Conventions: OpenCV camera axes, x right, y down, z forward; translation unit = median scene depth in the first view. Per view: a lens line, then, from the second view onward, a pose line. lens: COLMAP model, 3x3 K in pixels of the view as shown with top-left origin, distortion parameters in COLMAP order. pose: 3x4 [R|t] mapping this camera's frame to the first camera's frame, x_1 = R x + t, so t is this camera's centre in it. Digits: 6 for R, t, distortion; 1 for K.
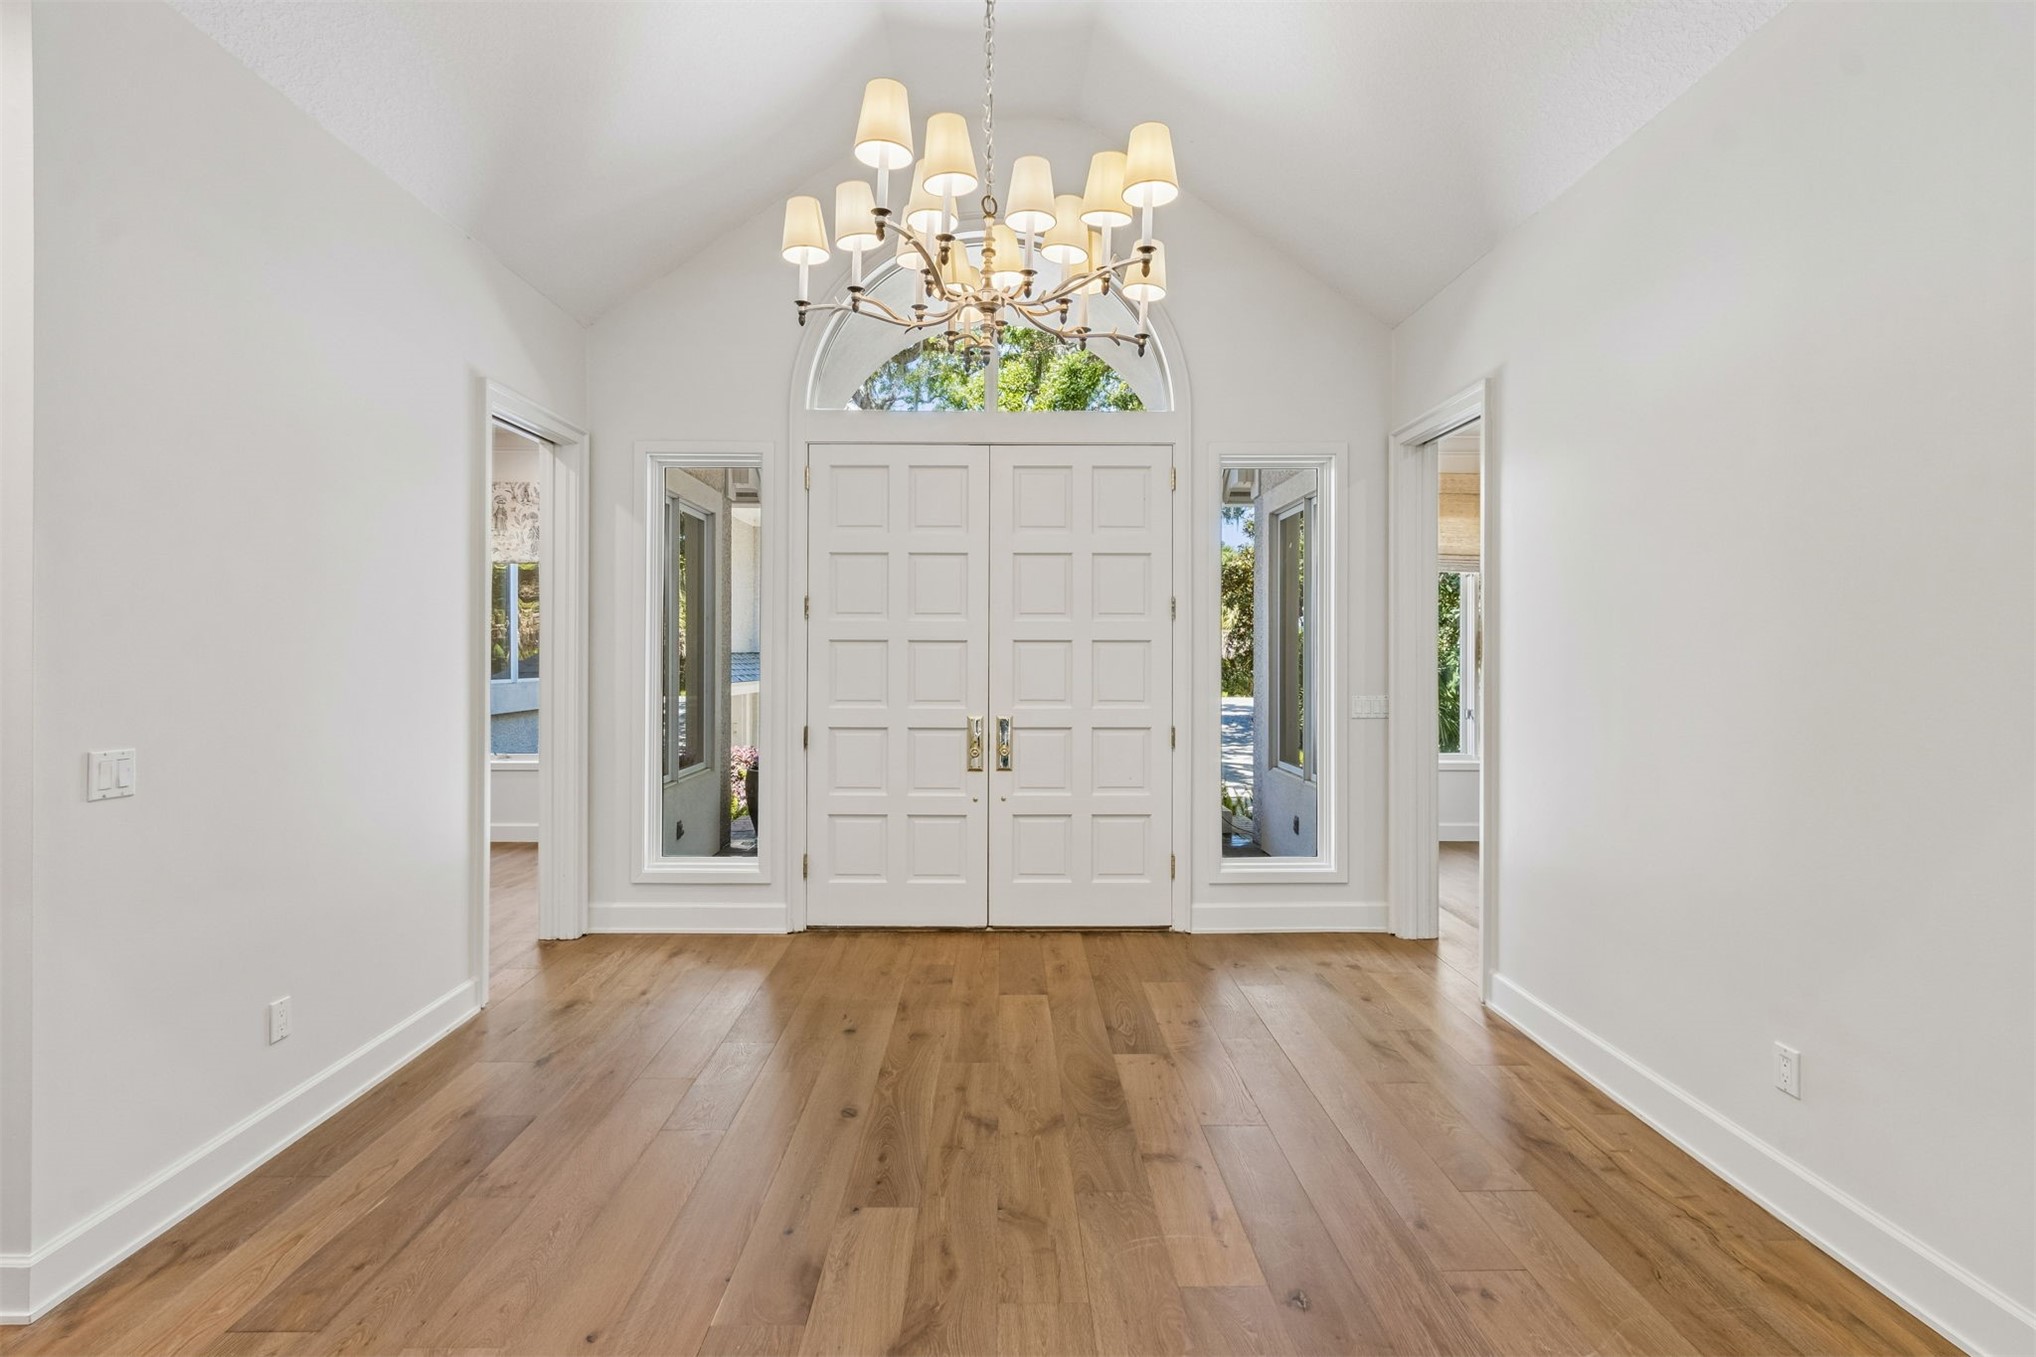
lens RADIAL K [[975.1, 0, 1015.8], [0, 975.1, 680.5], [0, 0, 1]] dist [0.000706, -0.000165]
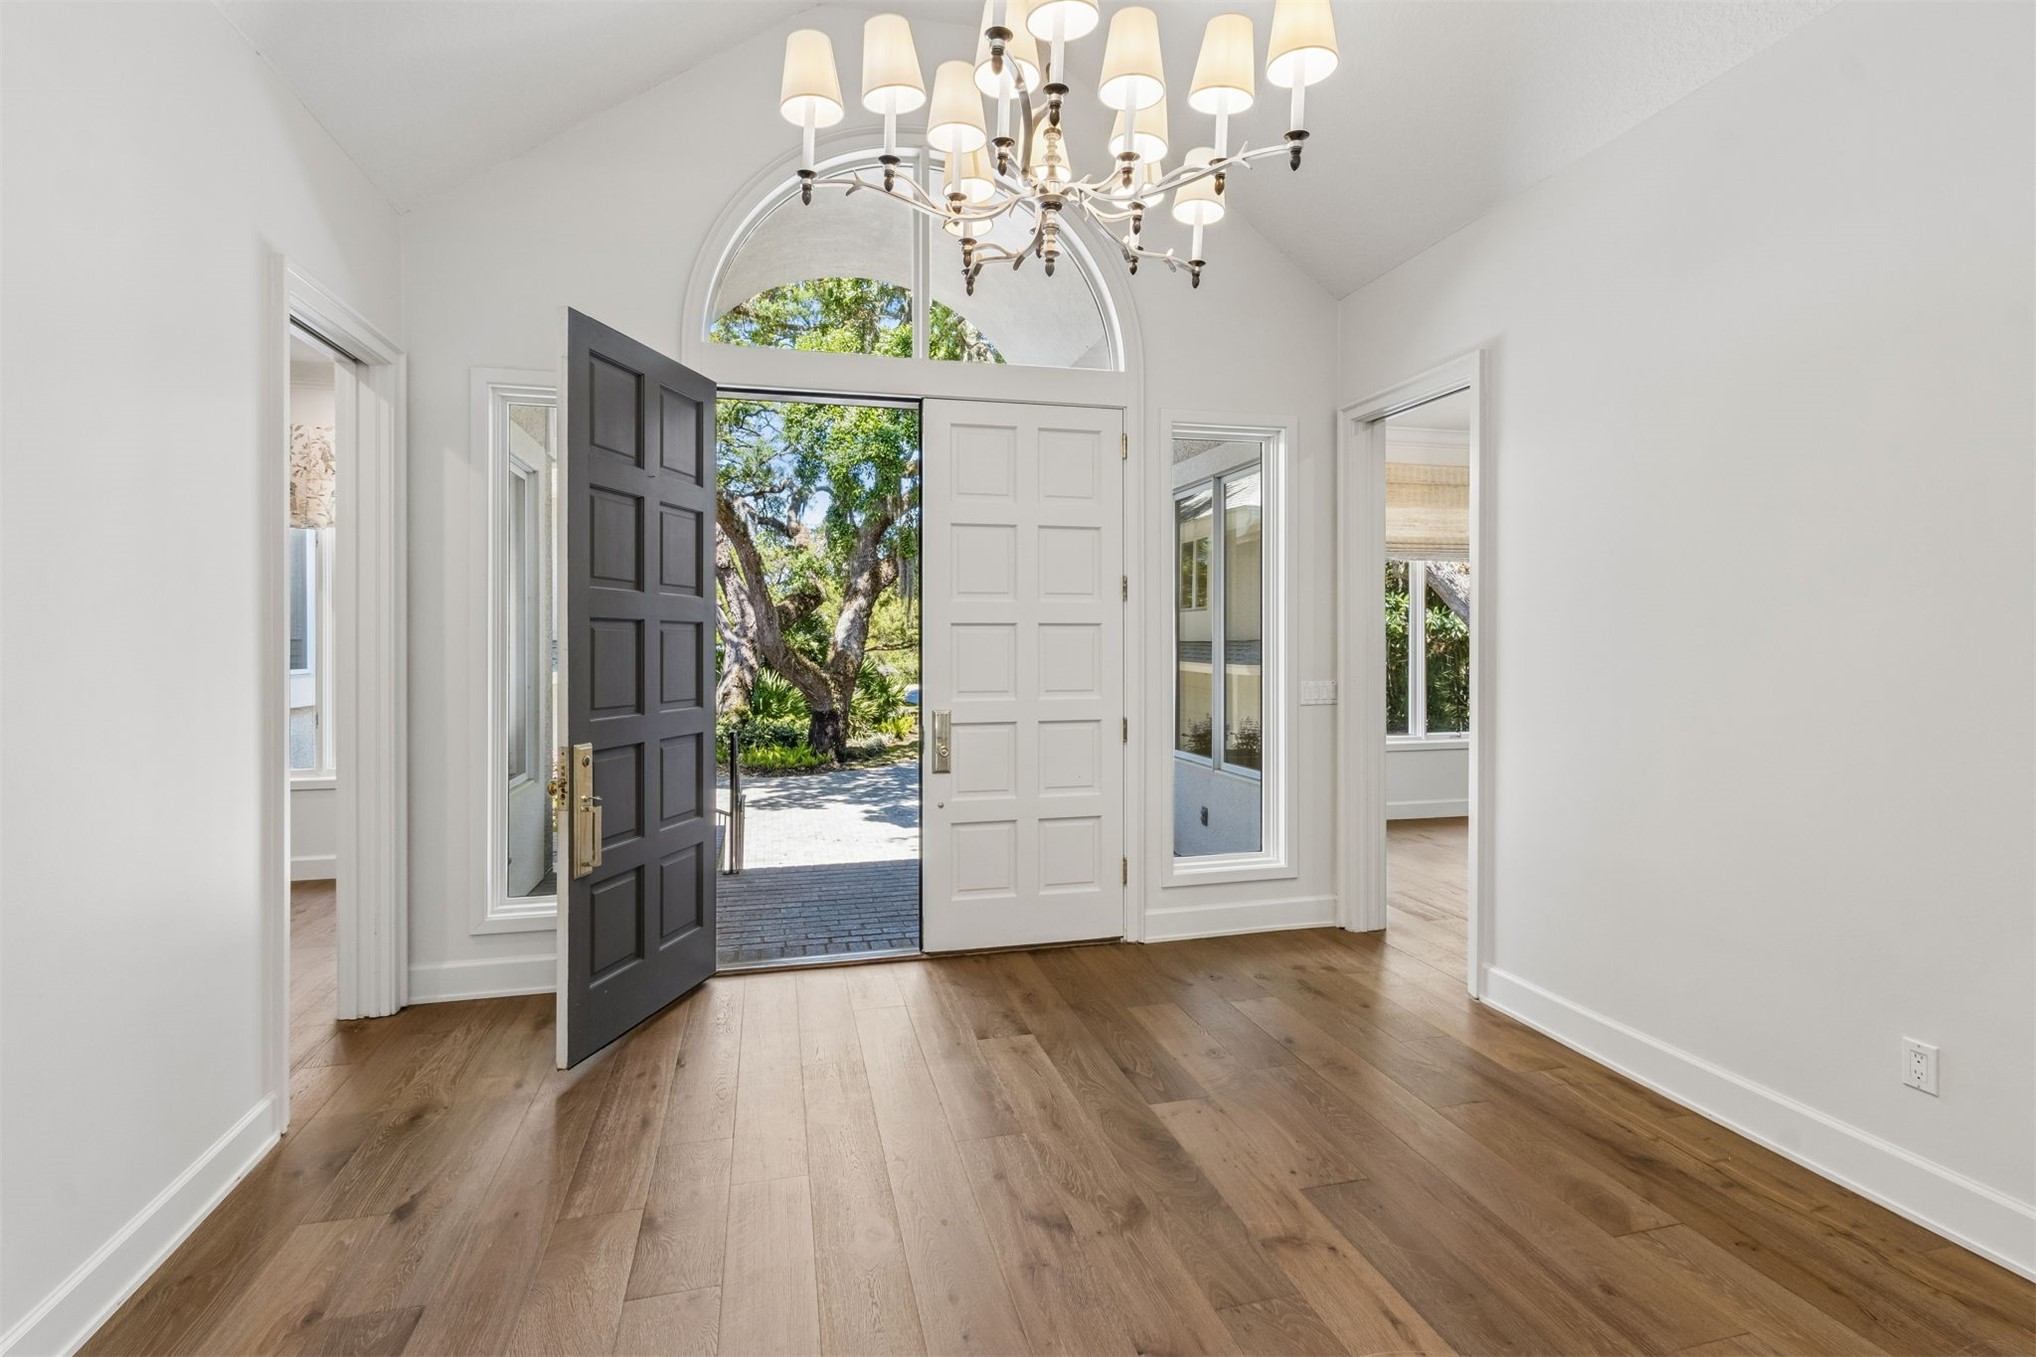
lens RADIAL K [[959.9, 0, 1000.2], [0, 959.9, 668.3], [0, 0, 1]] dist [-0.000552, 0.000276]
pose [[0.971622, -0.011523, 0.236257, -0.202395], [0.011205, 0.999934, 0.002689, -0.003742], [-0.236272, 0.000035, 0.971687, 0.193190]]
